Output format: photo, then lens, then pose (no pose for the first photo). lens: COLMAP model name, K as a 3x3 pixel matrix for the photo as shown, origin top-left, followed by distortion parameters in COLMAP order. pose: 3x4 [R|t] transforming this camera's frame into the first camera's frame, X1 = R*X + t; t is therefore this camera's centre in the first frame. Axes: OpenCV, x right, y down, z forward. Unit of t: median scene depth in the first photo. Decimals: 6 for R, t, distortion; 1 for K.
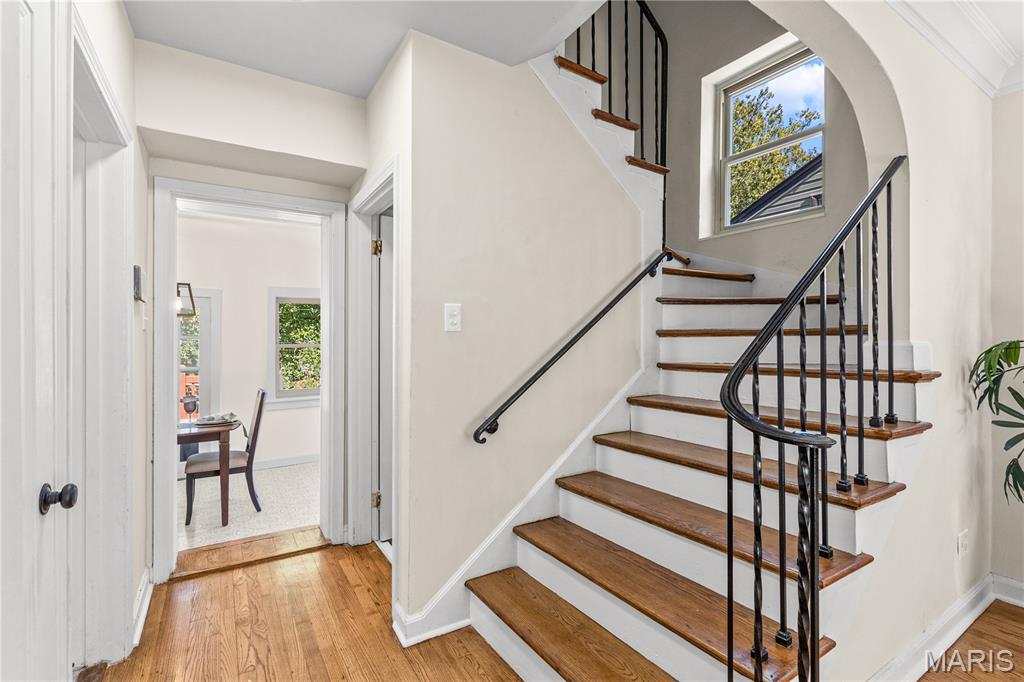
lens RADIAL K [[477.2, 0, 514.6], [0, 477.2, 342.8], [0, 0, 1]] dist [0.003024, 0.000470]
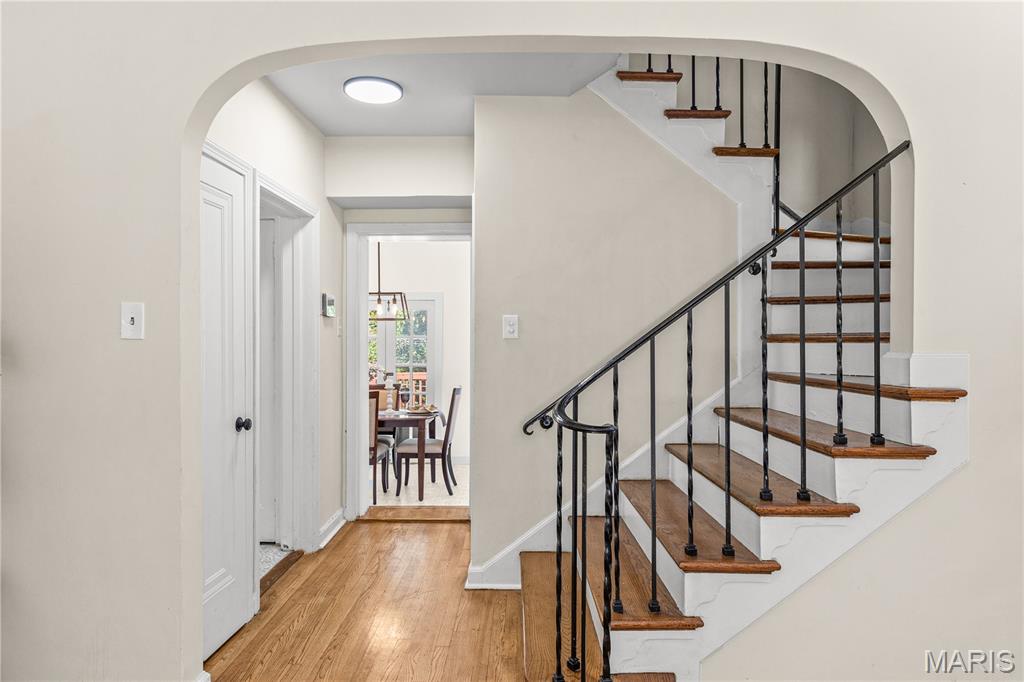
lens RADIAL K [[638.0, 0, 504.7], [0, 638.0, 339.7], [0, 0, 1]] dist [-0.004125, 0.001937]
pose [[0.836922, 0.004108, -0.547306, 0.646948], [-0.002928, 0.999991, 0.003028, -0.022082], [0.547314, -0.000931, 0.836927, -0.294084]]
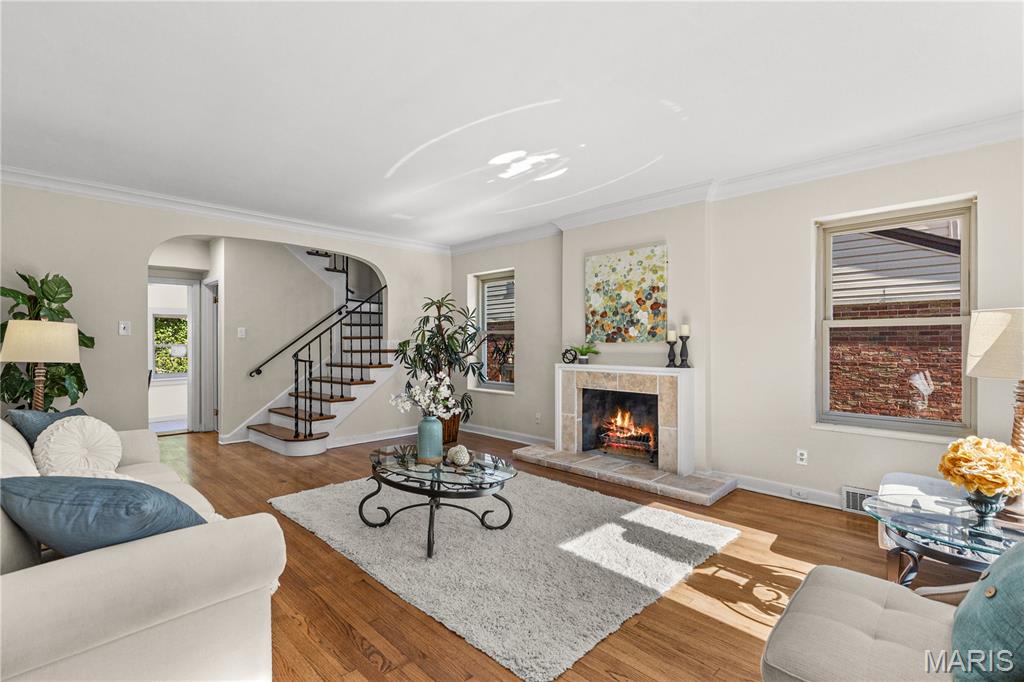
lens RADIAL K [[477.2, 0, 516.1], [0, 477.2, 342.5], [0, 0, 1]] dist [0.003024, 0.000470]
pose [[0.973030, -0.000557, 0.230676, 0.715992], [0.001086, 0.999997, -0.002168, 0.013575], [-0.230674, 0.002360, 0.973028, -1.910099]]
